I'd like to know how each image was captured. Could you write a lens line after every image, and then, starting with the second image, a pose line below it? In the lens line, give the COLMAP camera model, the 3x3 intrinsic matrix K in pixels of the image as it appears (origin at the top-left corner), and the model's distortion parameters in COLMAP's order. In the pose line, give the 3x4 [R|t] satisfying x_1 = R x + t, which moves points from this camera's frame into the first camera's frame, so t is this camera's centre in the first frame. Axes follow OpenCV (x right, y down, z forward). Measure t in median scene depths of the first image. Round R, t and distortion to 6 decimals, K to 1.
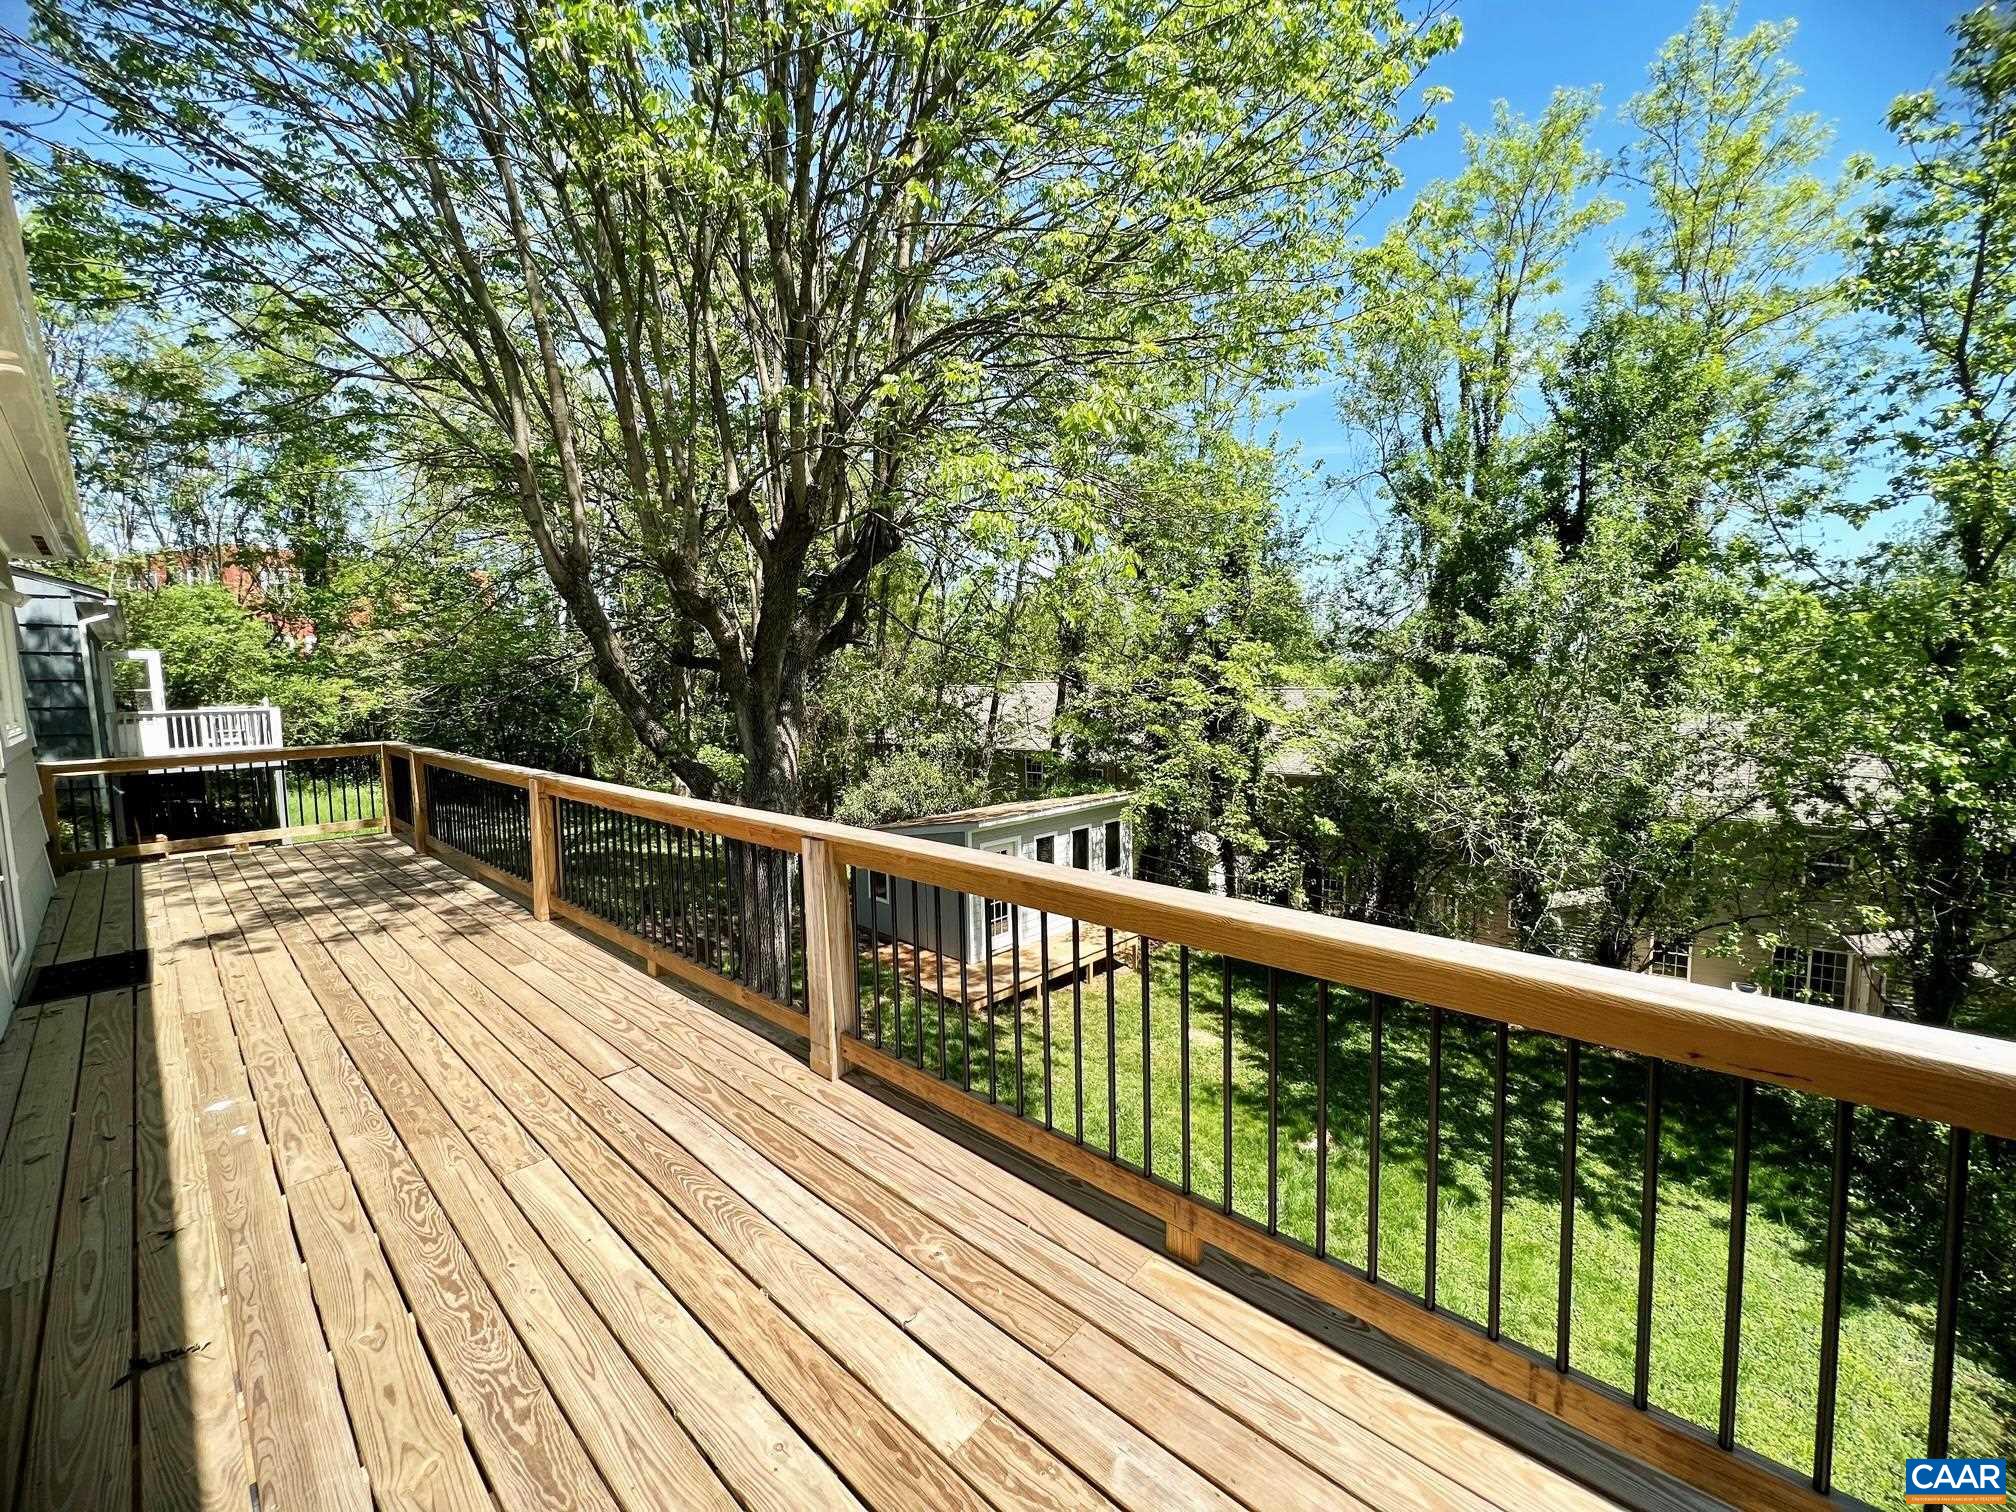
lens RADIAL K [[811.2, 0, 986.1], [0, 811.2, 740.9], [0, 0, 1]] dist [0.000619, 0.000660]
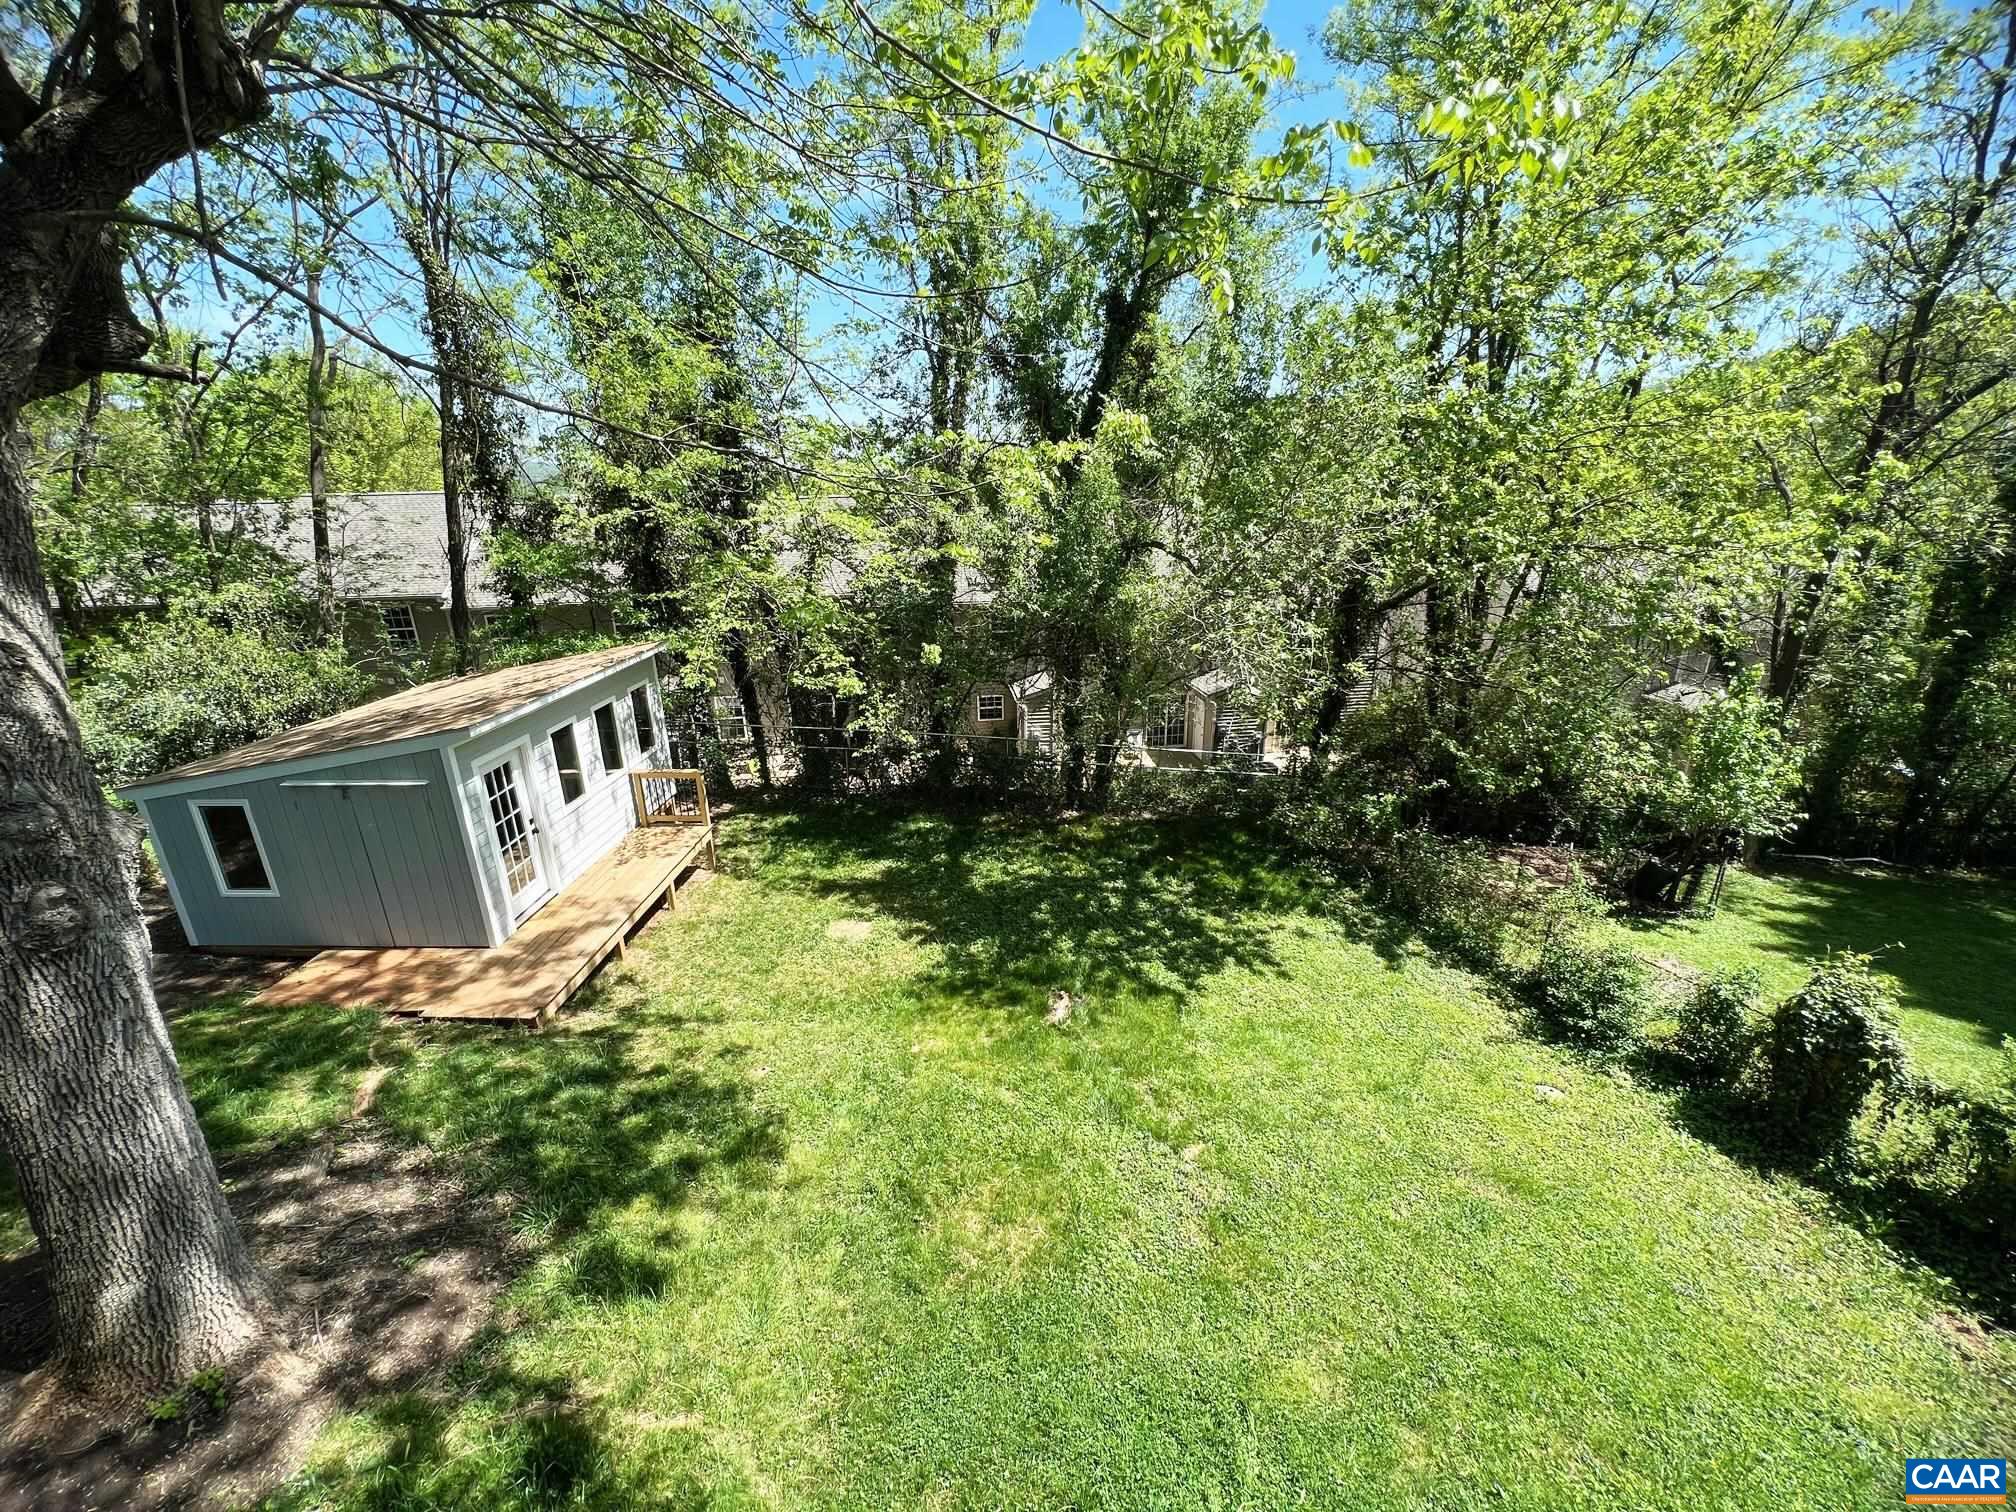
lens RADIAL K [[811.2, 0, 995.3], [0, 811.2, 746.4], [0, 0, 1]] dist [0.000619, 0.000660]
pose [[0.723441, -0.210403, 0.657544, -0.127108], [0.058995, 0.967785, 0.244768, -0.010401], [-0.687861, -0.138284, 0.712548, 0.315493]]
